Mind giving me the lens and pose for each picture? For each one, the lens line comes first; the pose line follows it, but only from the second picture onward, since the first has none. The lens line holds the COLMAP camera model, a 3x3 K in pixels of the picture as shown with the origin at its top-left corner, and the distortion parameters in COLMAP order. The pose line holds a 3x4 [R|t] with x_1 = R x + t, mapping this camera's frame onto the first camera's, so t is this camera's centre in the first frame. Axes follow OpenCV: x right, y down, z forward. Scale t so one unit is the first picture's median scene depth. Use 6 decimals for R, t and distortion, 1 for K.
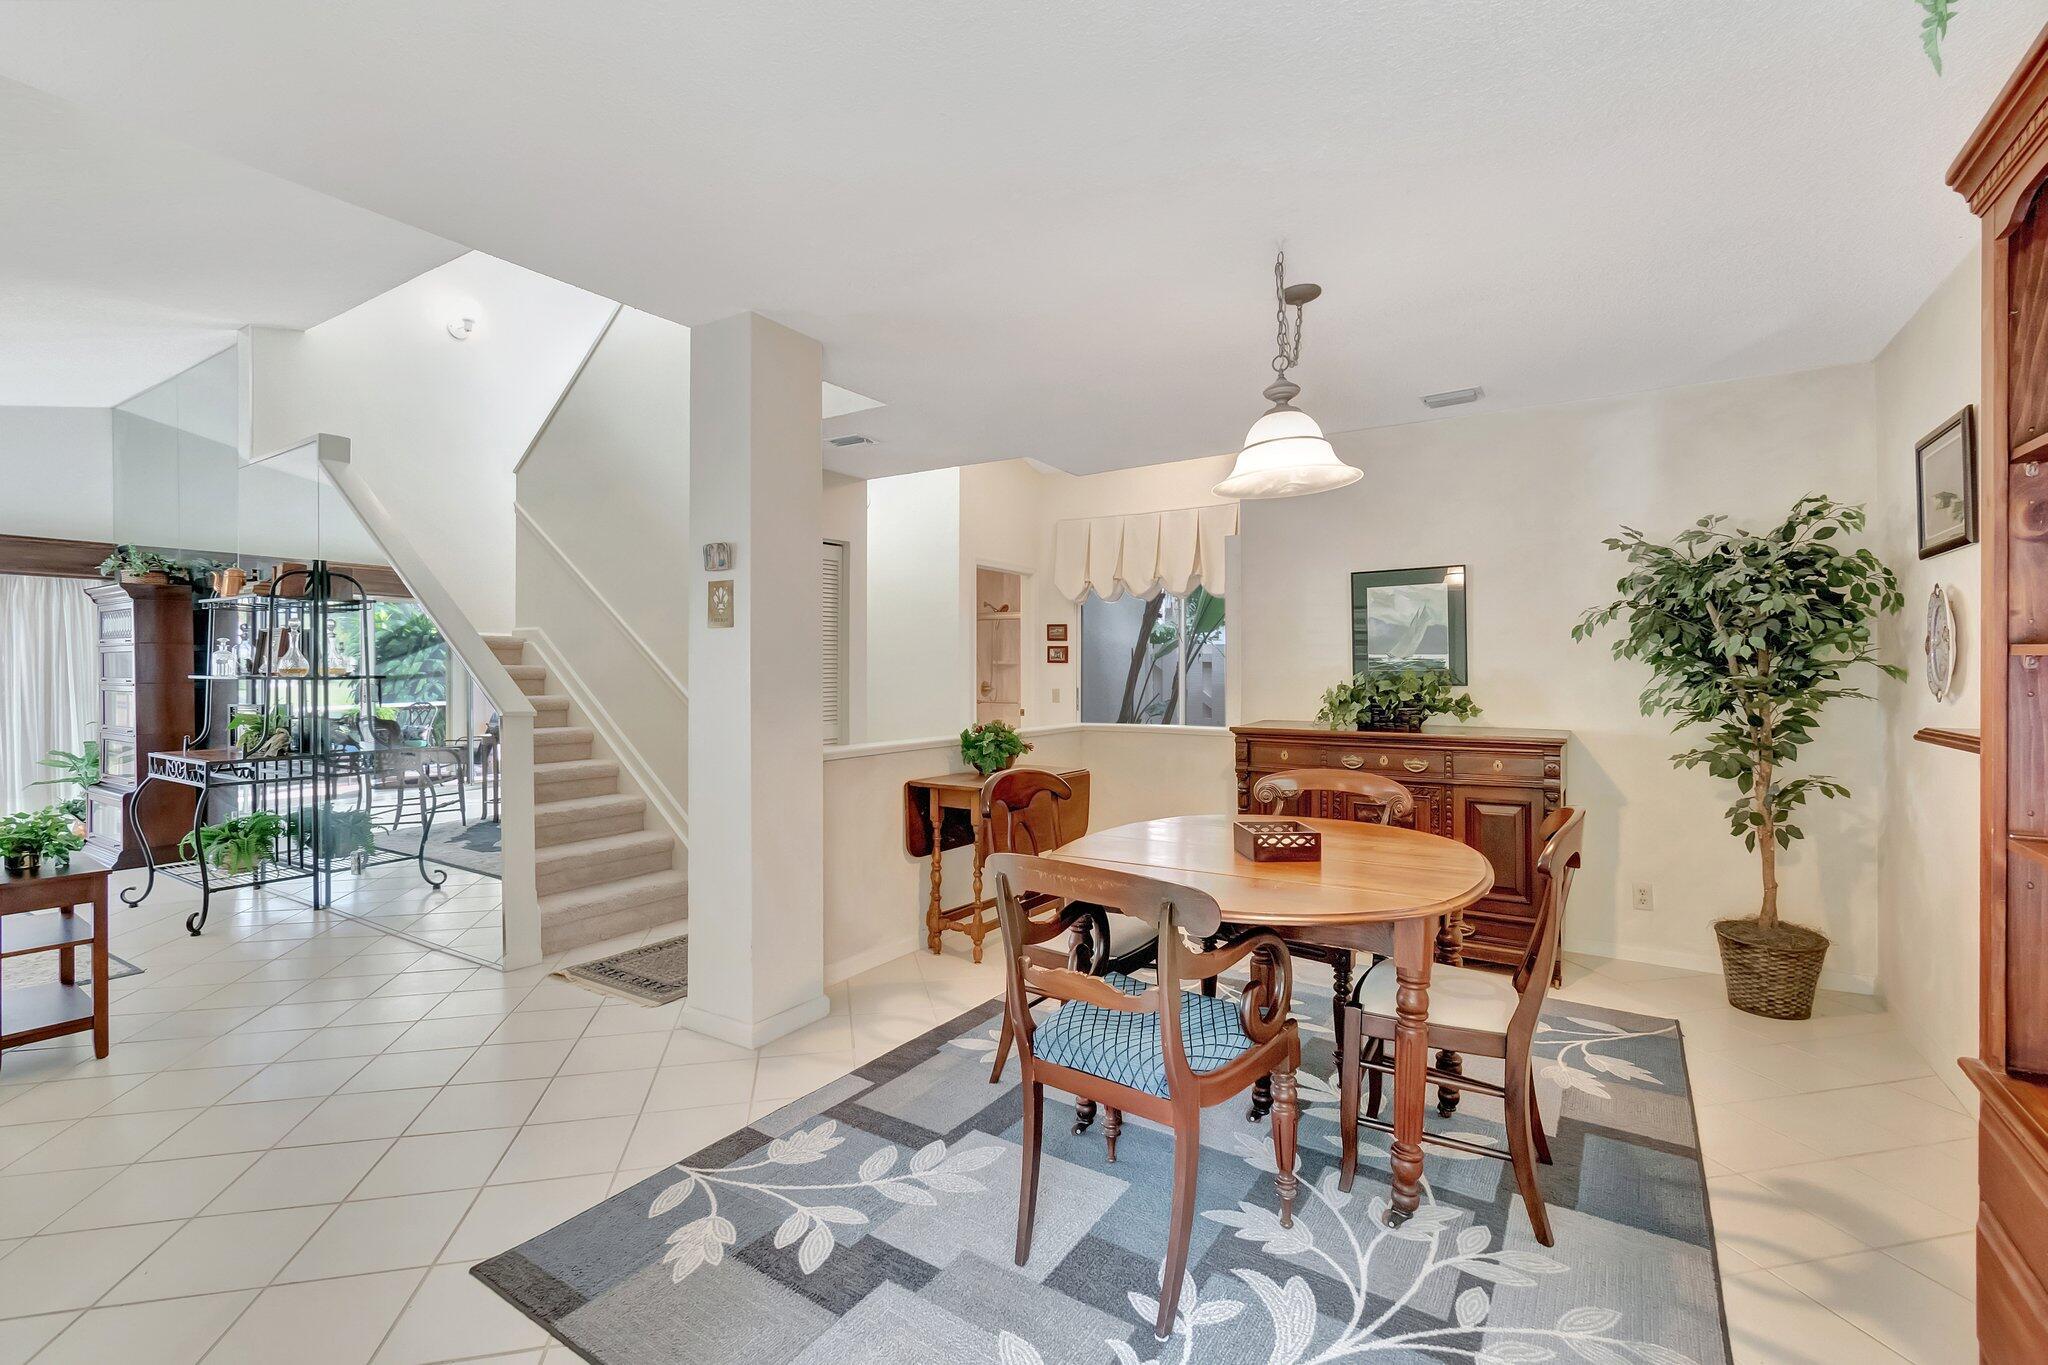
lens RADIAL K [[910.3, 0, 1018.9], [0, 910.3, 673.6], [0, 0, 1]] dist [0.001170, -0.000772]
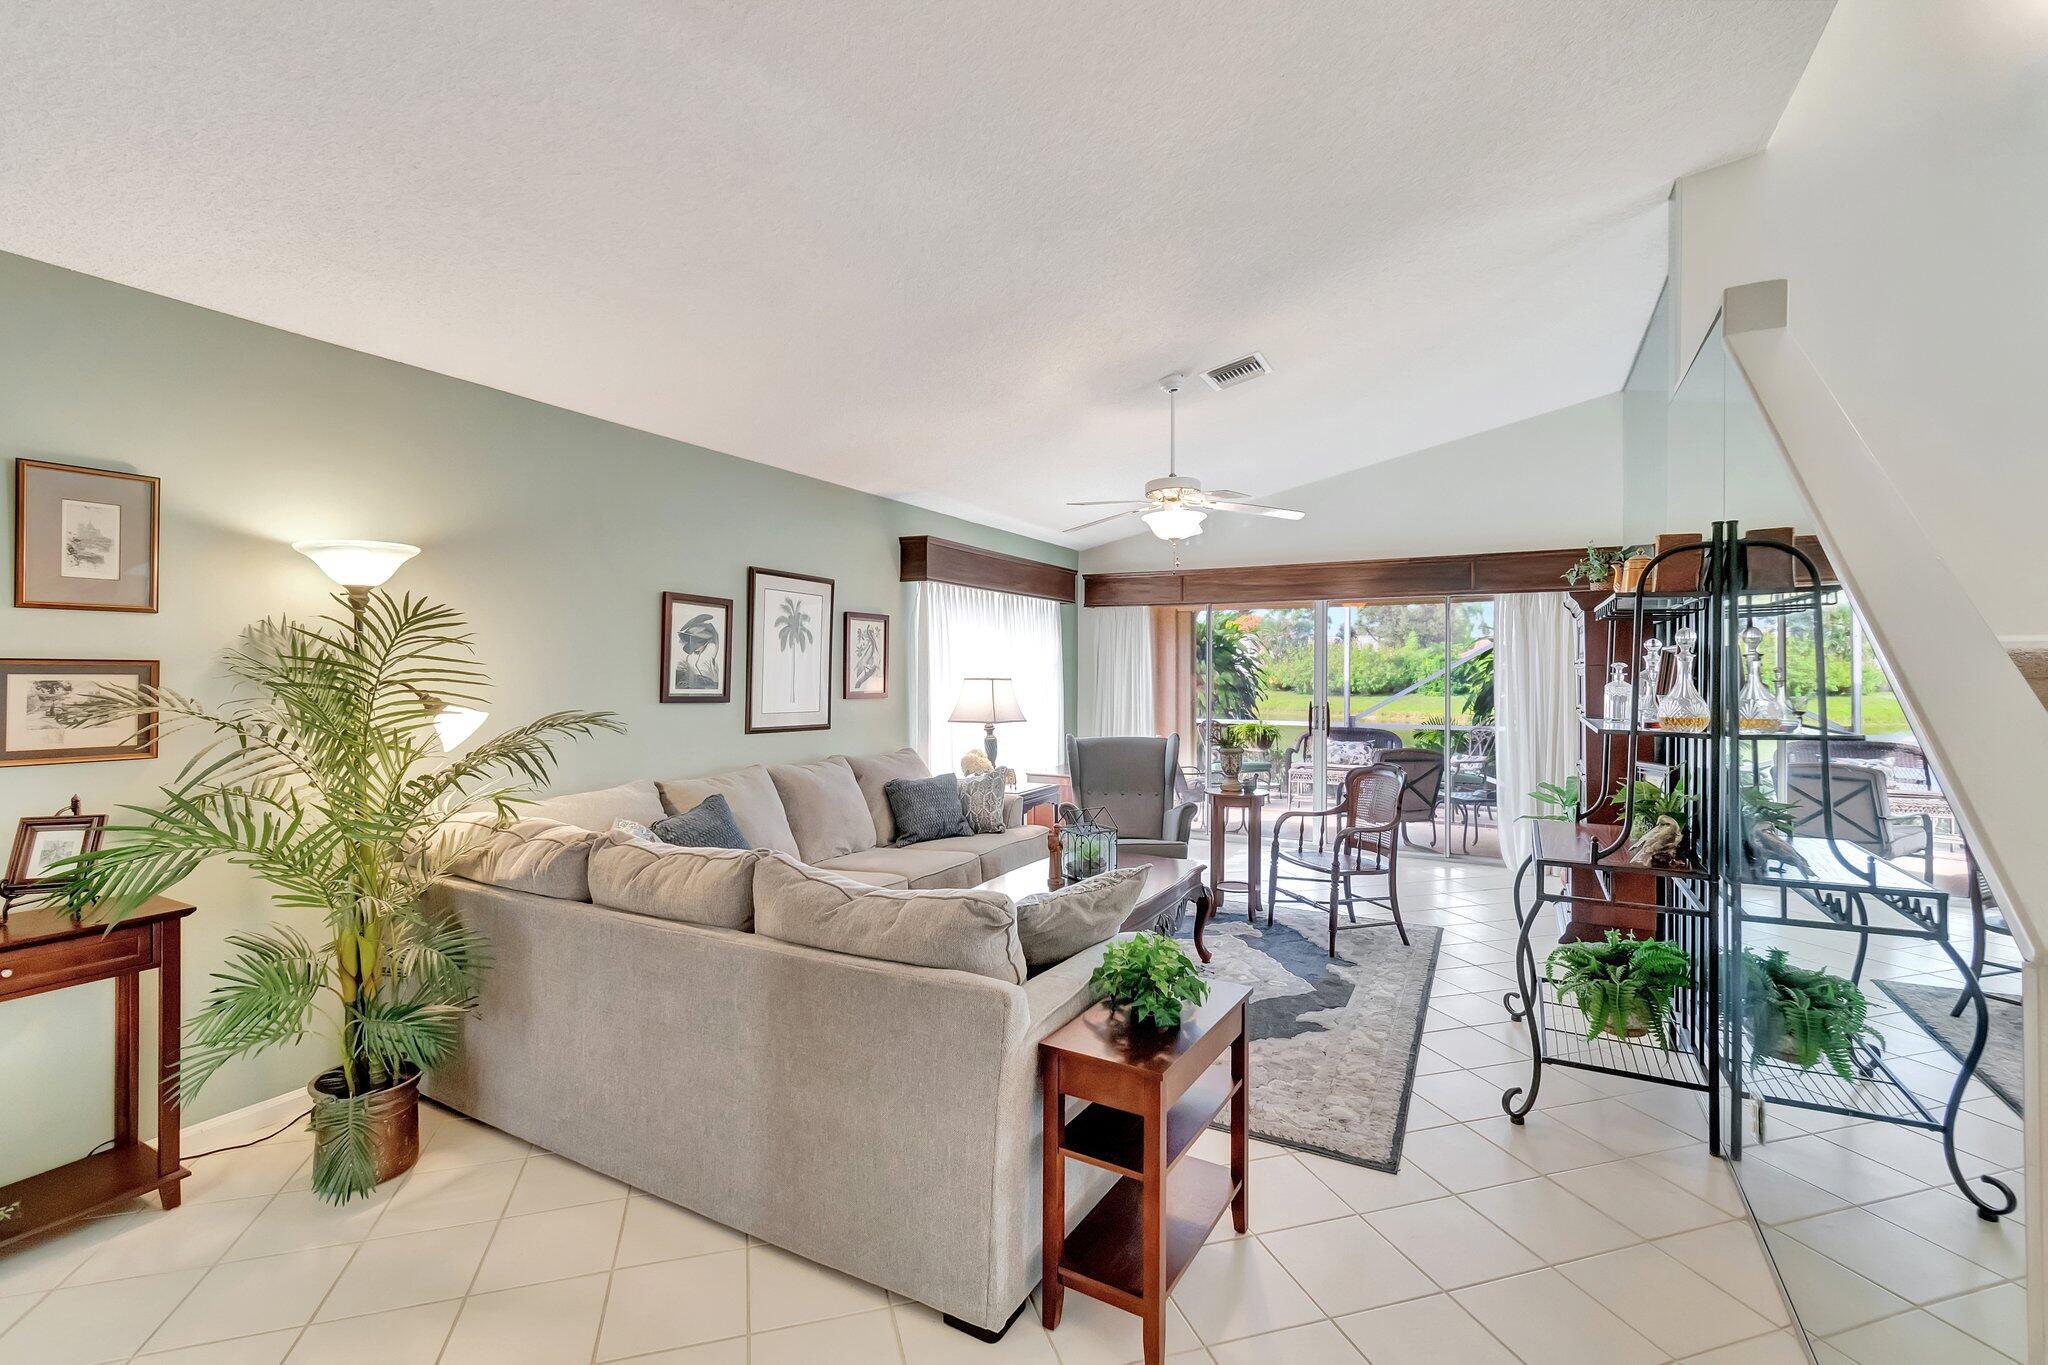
lens RADIAL K [[910.3, 0, 1018.9], [0, 910.3, 673.6], [0, 0, 1]] dist [0.001170, -0.000772]
pose [[0.074932, 0.002103, -0.997186, -0.342682], [-0.002290, 0.999996, 0.001937, -0.044158], [0.997186, 0.002139, 0.074936, 0.729331]]
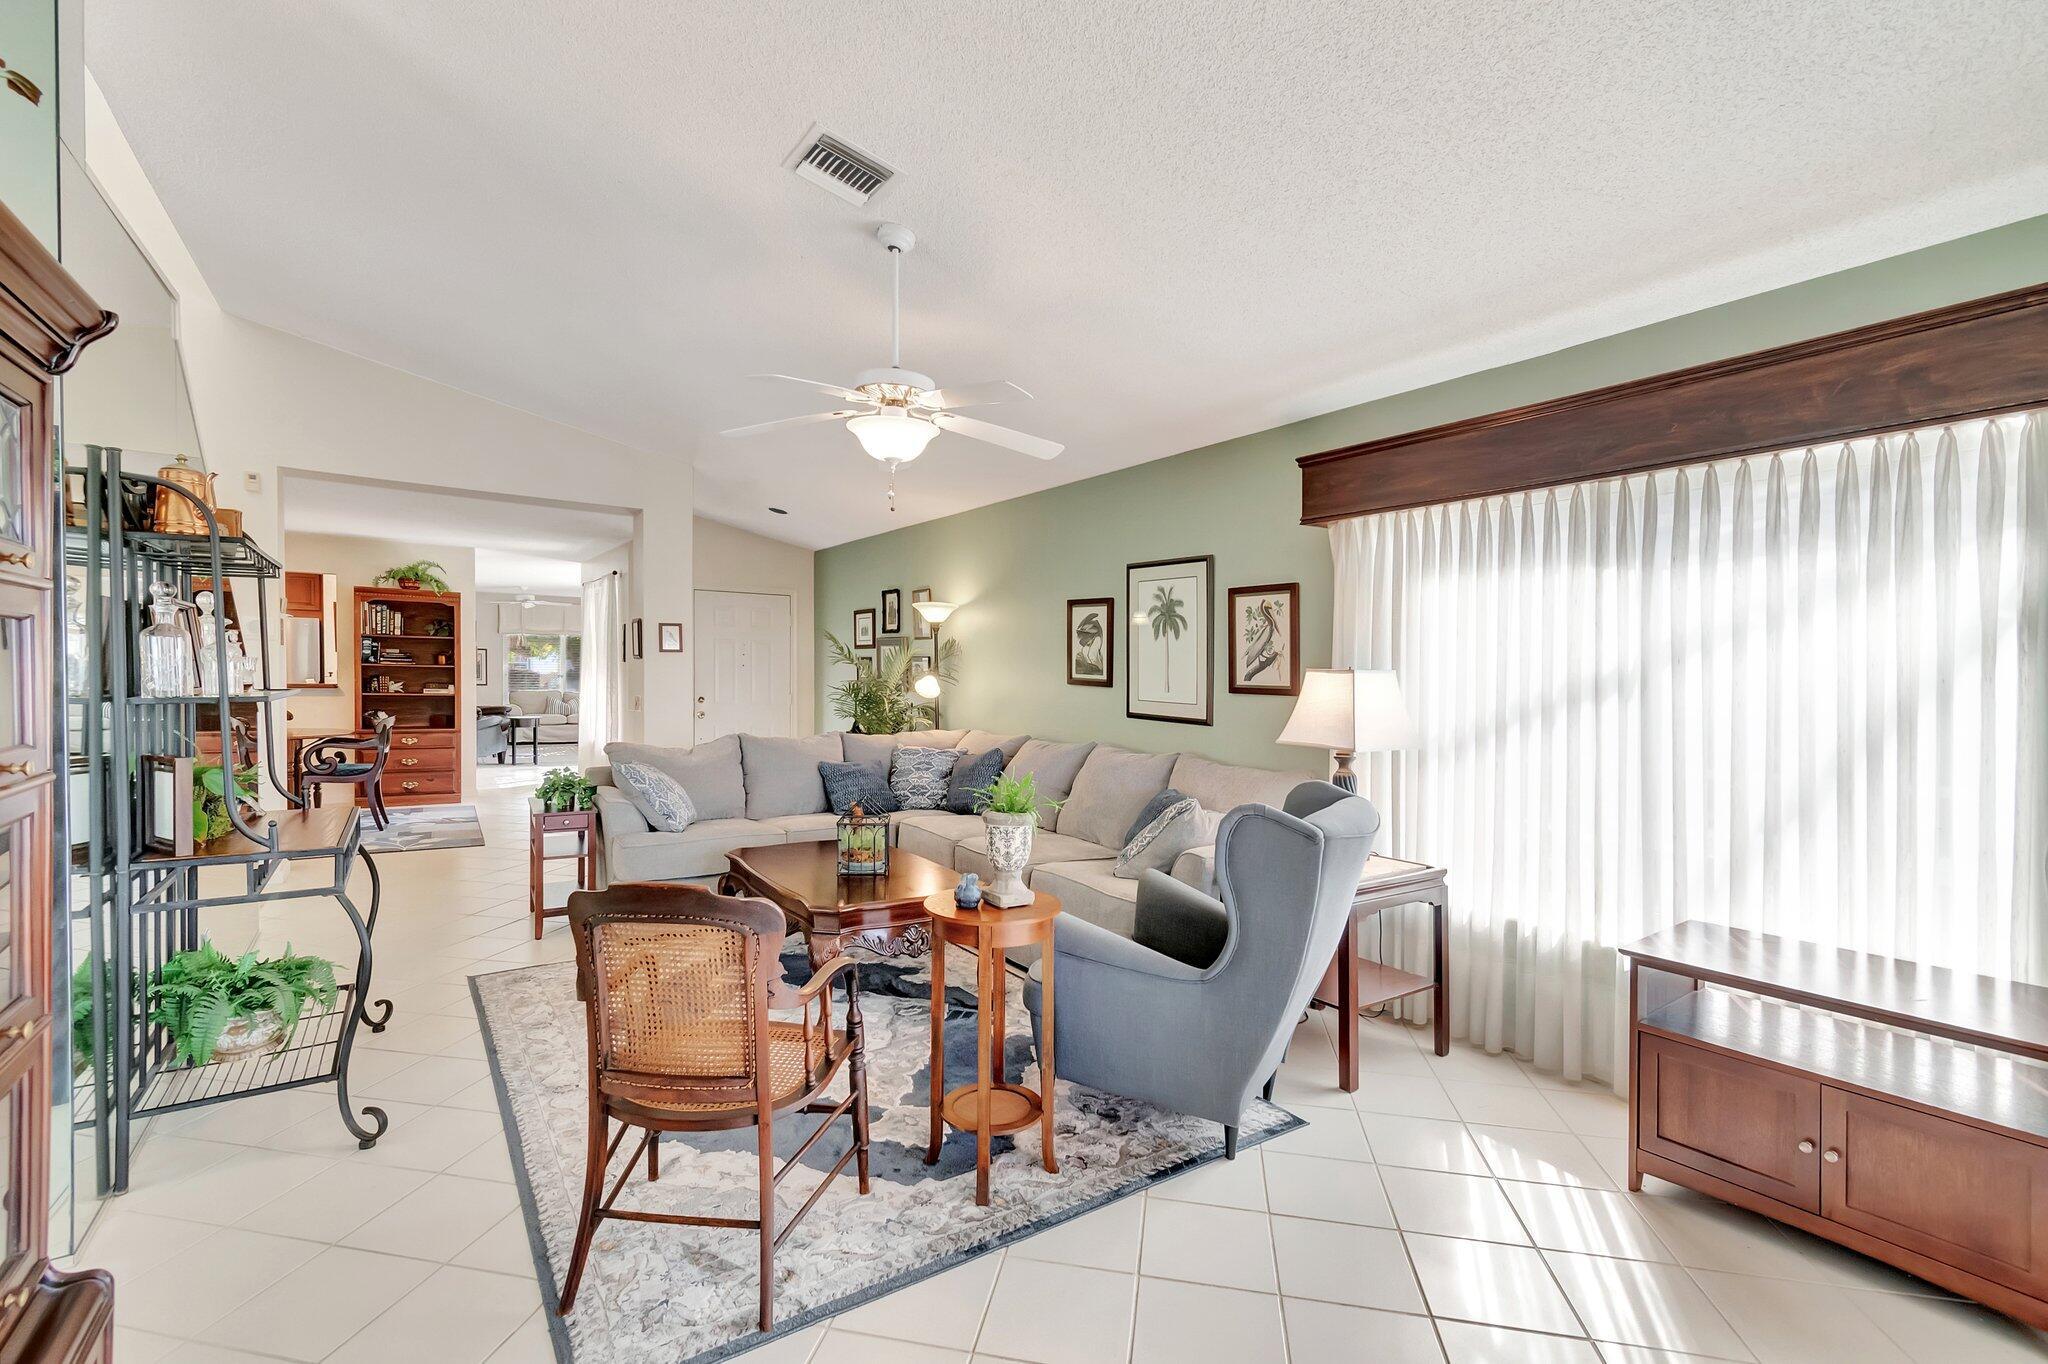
lens RADIAL K [[910.3, 0, 1018.9], [0, 910.3, 673.1], [0, 0, 1]] dist [0.001170, -0.000772]
pose [[-0.917164, -0.018275, 0.398090, -2.085729], [-0.019193, 0.999814, 0.001679, -0.022981], [-0.398047, -0.006100, -0.917345, 1.815434]]
